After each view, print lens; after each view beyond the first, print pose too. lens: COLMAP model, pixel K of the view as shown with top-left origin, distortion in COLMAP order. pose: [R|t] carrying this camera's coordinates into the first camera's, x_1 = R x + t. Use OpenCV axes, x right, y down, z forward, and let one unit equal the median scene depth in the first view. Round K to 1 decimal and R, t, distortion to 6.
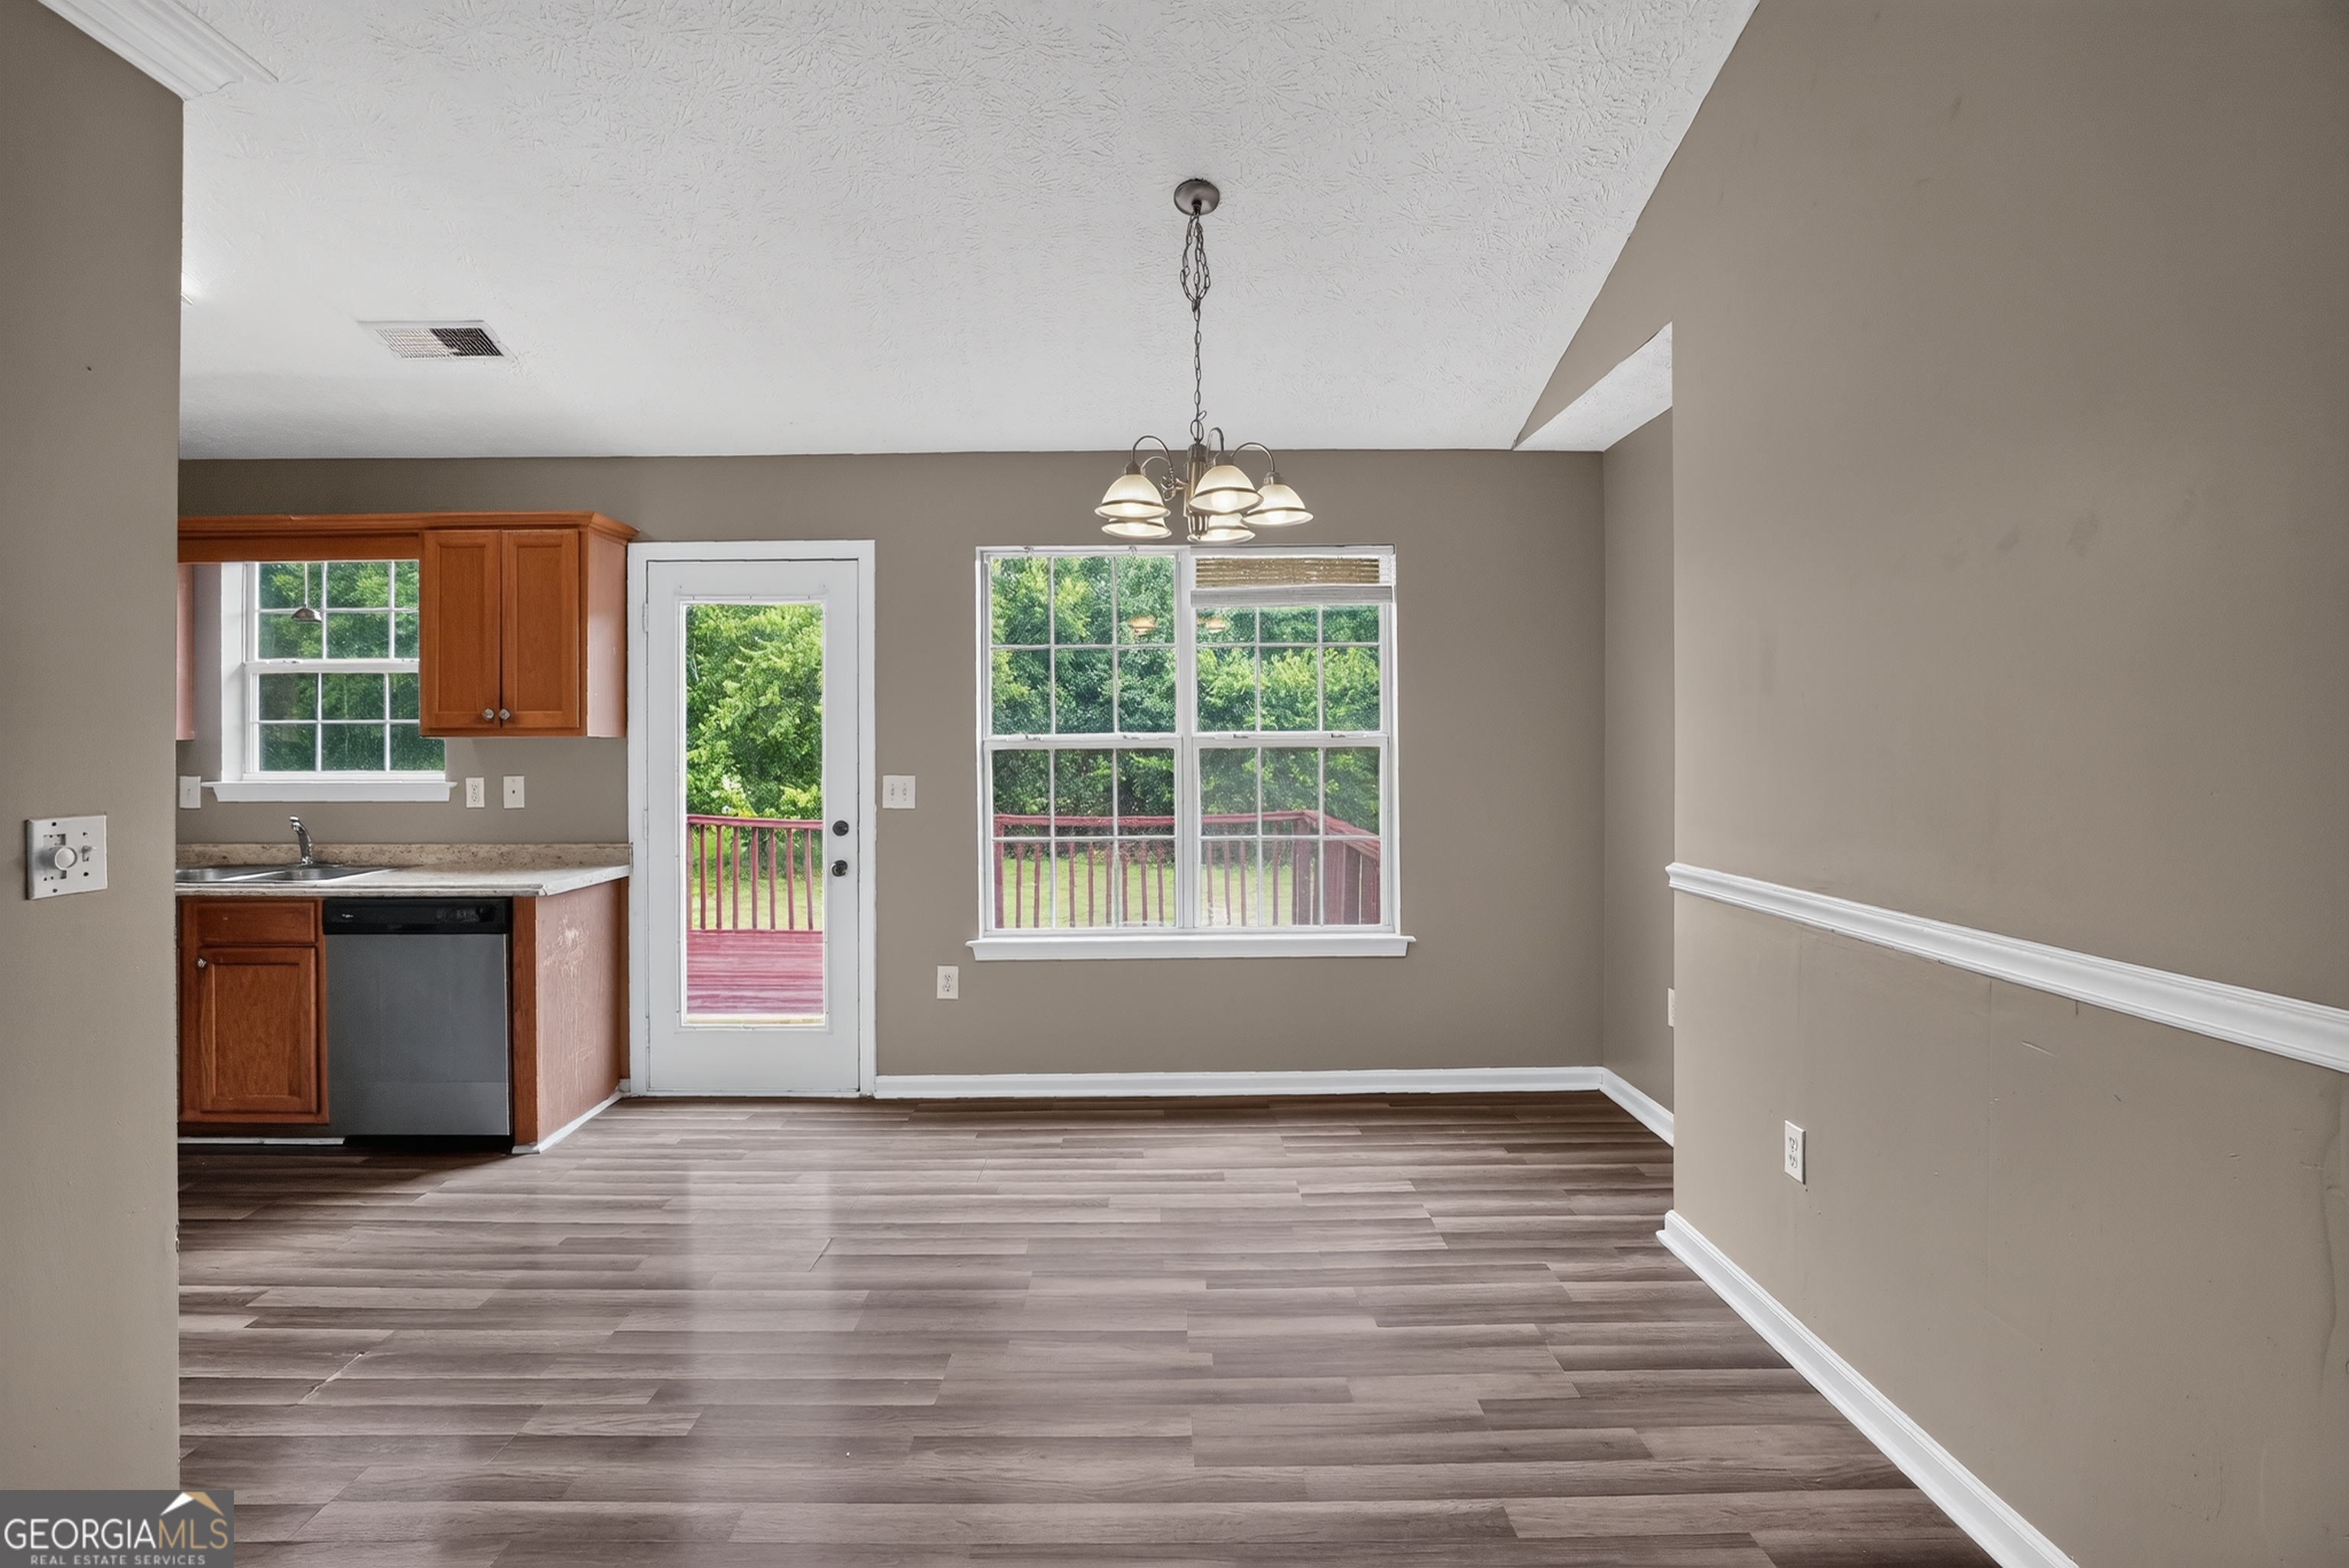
lens RADIAL K [[1114.0, 0, 1171.0], [0, 1114.0, 747.8], [0, 0, 1]] dist [-0.056385, 0.023430]
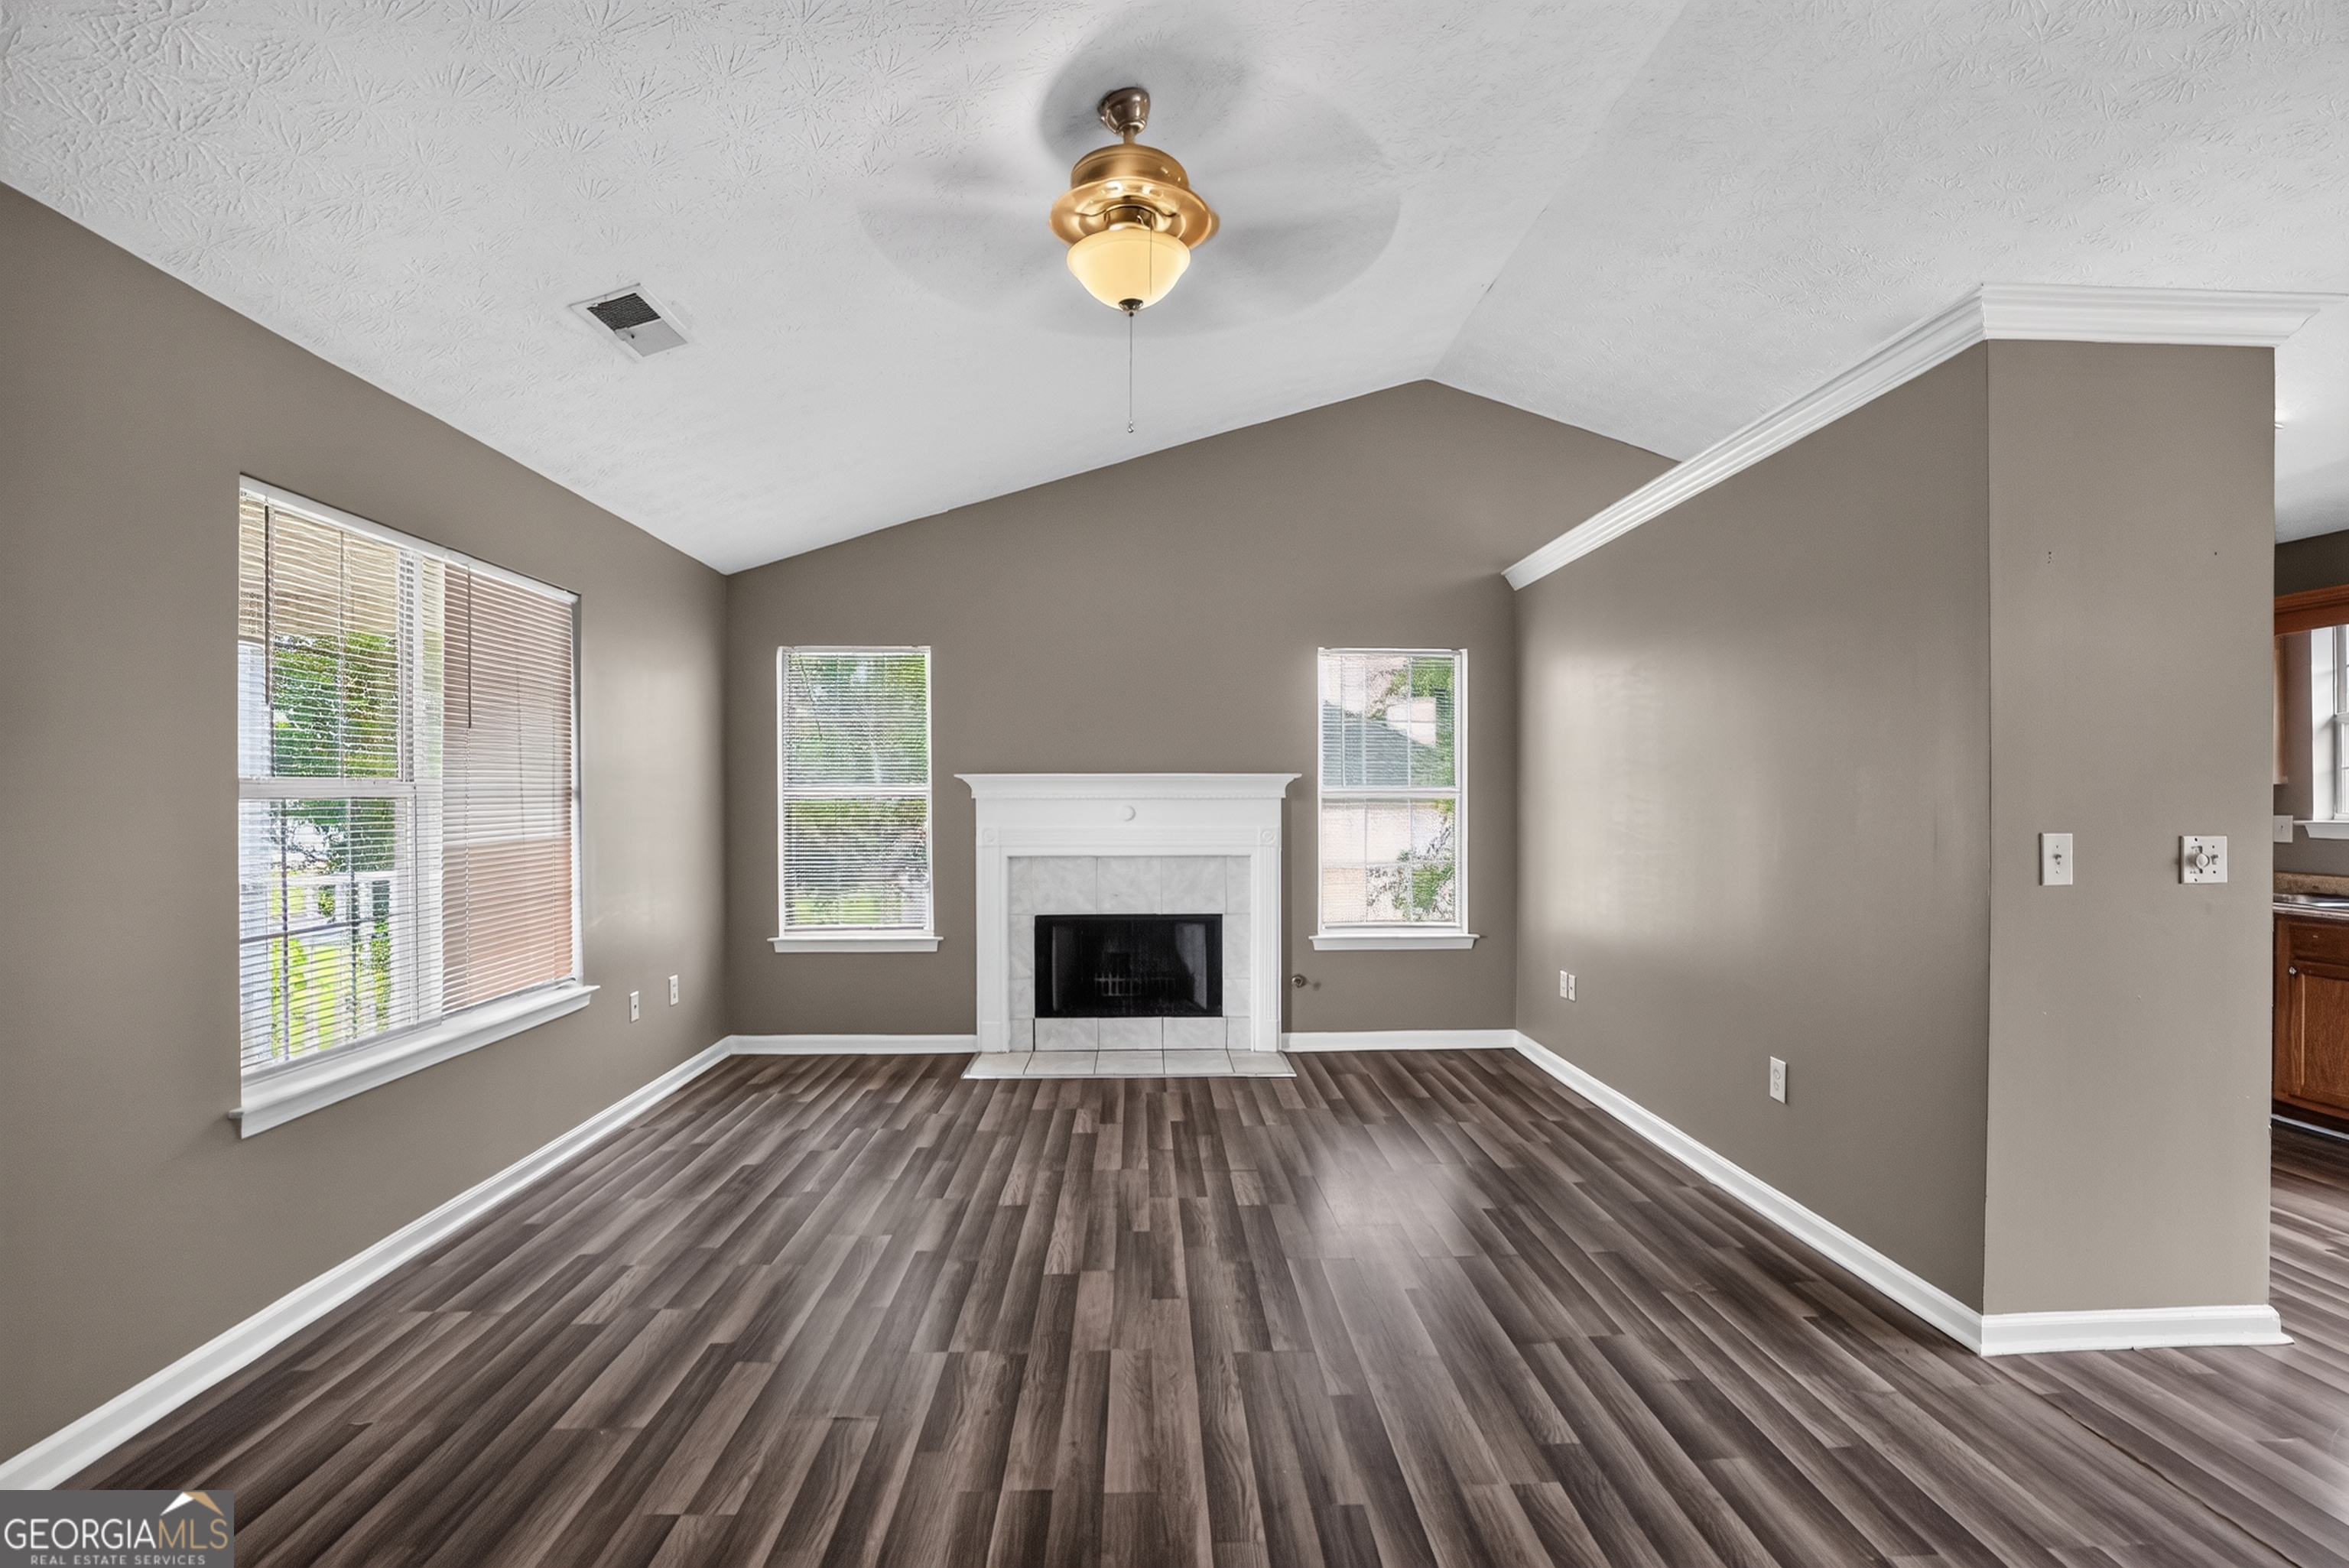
lens RADIAL K [[1105.9, 0, 1180.4], [0, 1105.9, 795.9], [0, 0, 1]] dist [-0.053039, 0.016415]
pose [[0.027422, 0.002198, -0.999622, 0.255784], [0.001078, 0.999997, 0.002229, -0.000265], [0.999623, -0.001139, 0.027420, -0.276865]]
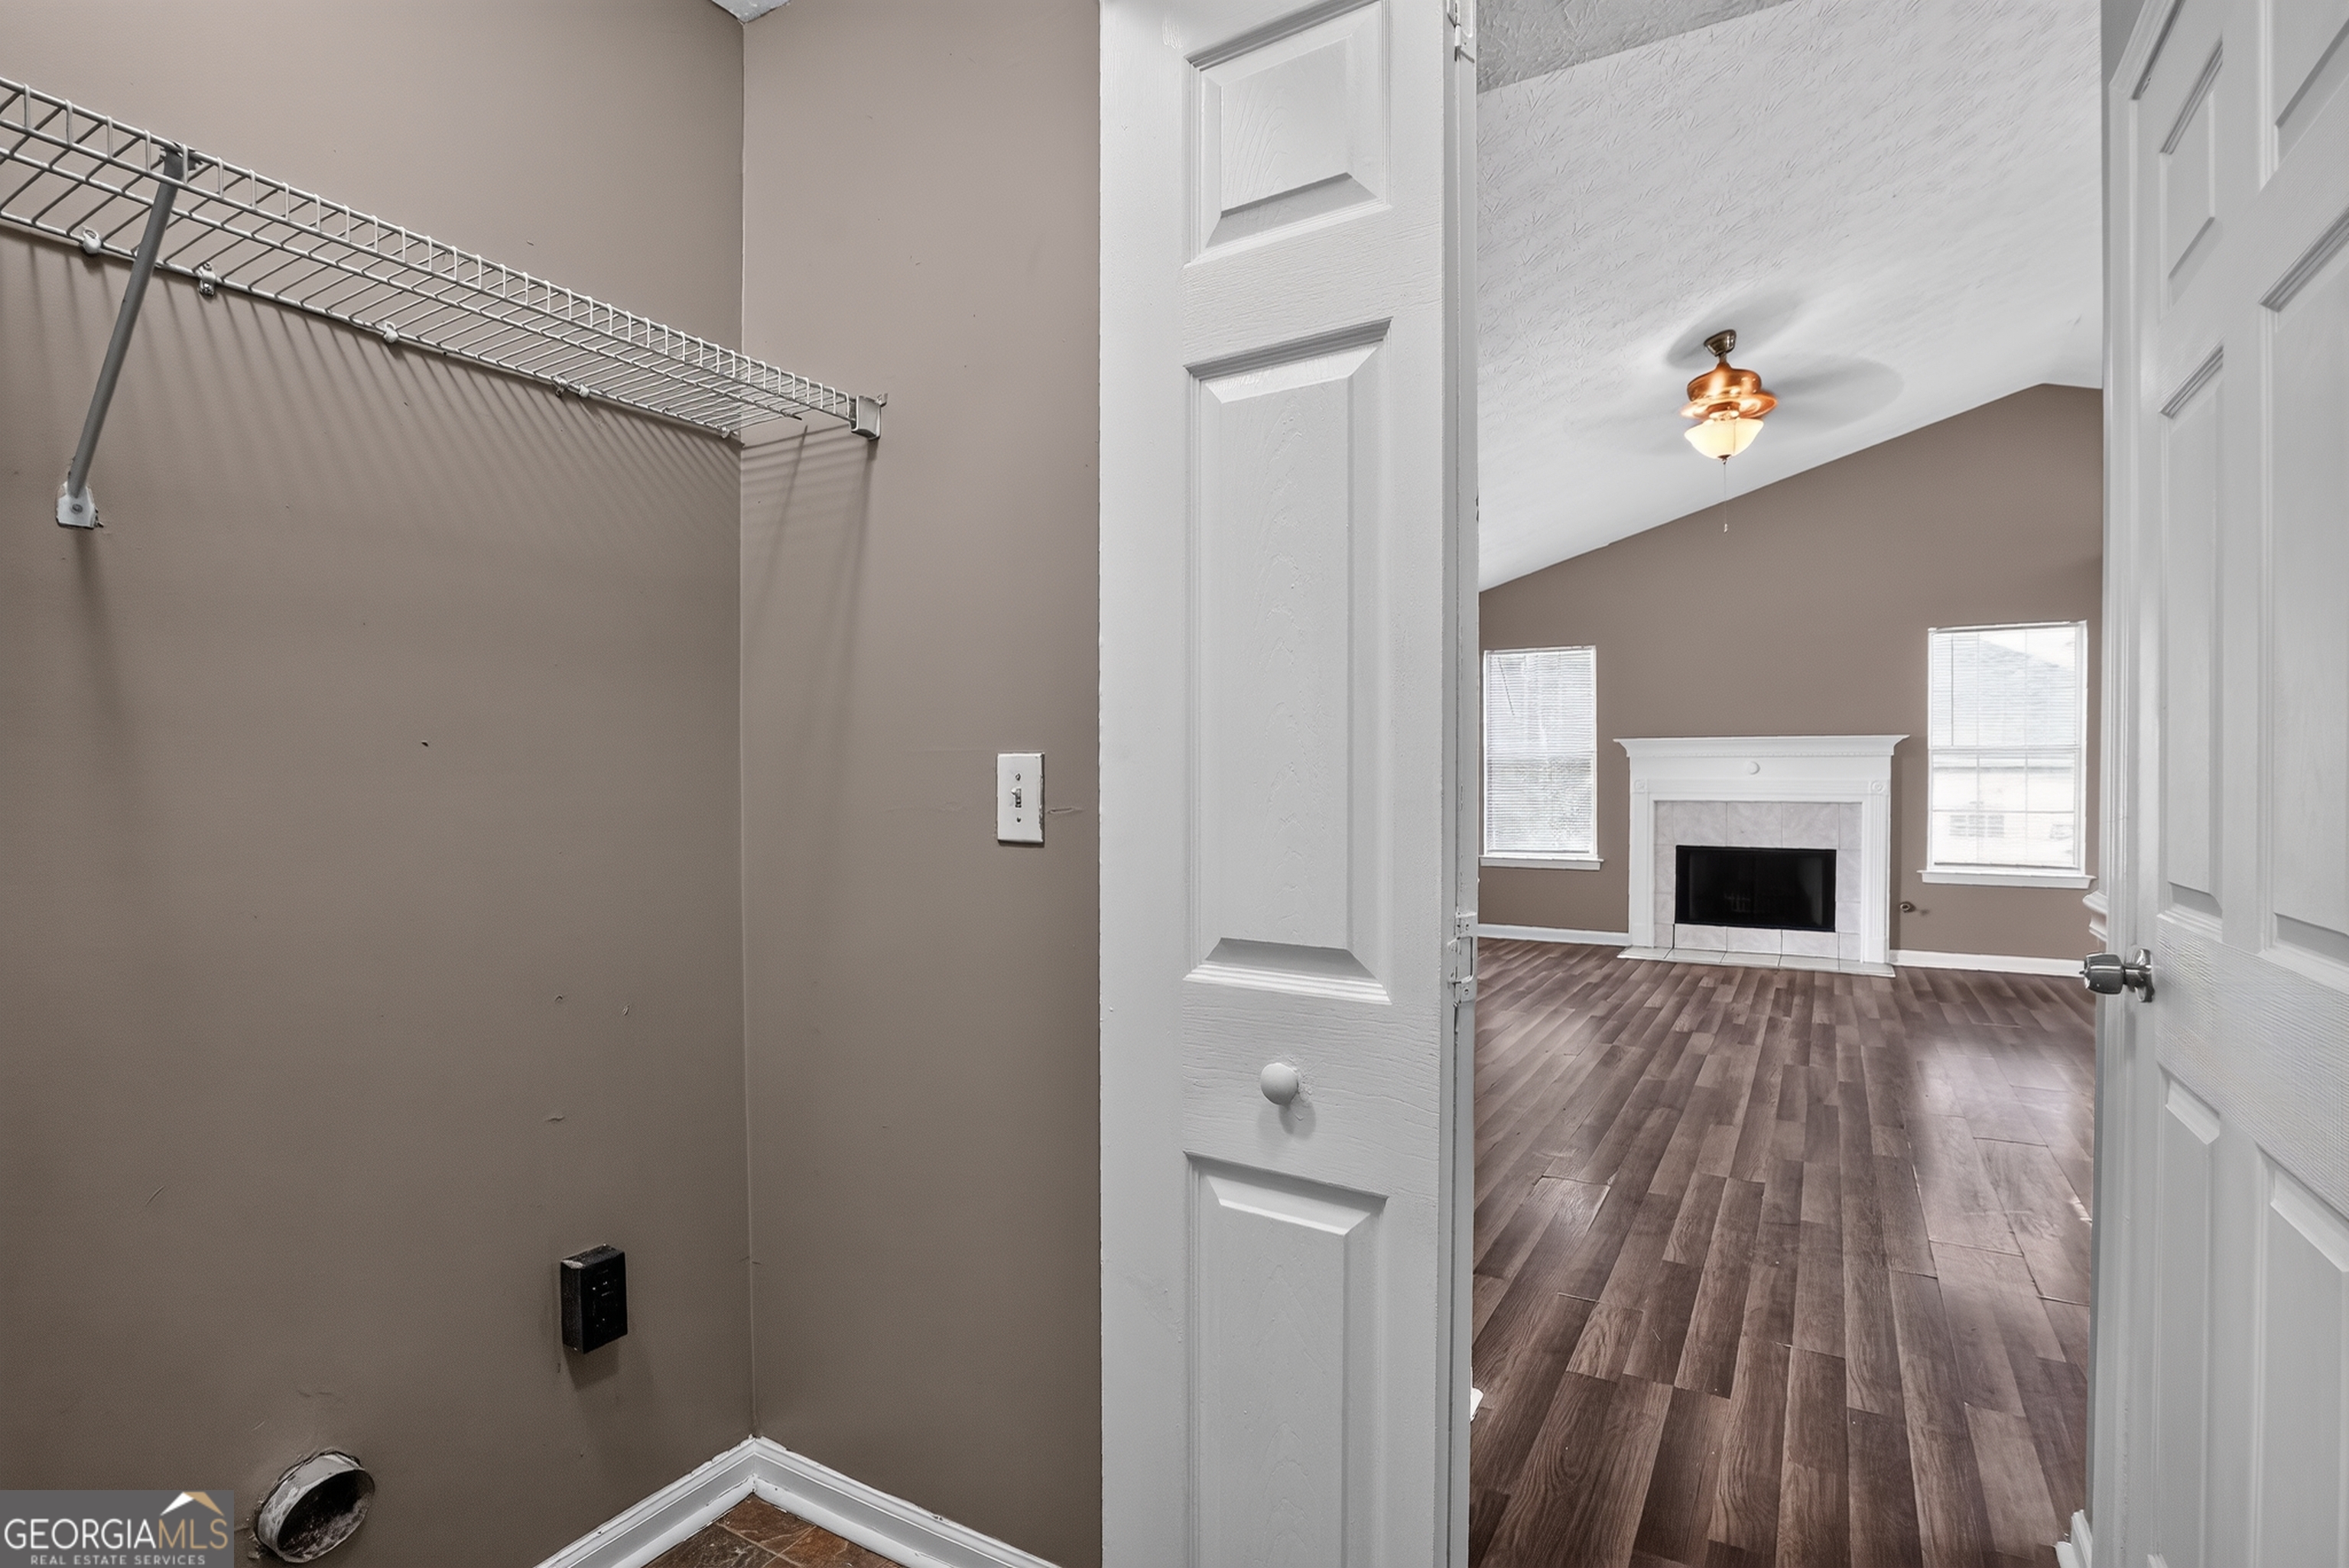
lens RADIAL K [[1132.5, 0, 1180.2], [0, 1132.5, 792.3], [0, 0, 1]] dist [-0.038427, 0.000070]
pose [[-0.506862, 0.012665, -0.861934, 1.028918], [0.000458, 0.999896, 0.014423, 0.044423], [0.862027, 0.006915, -0.506815, -0.165258]]
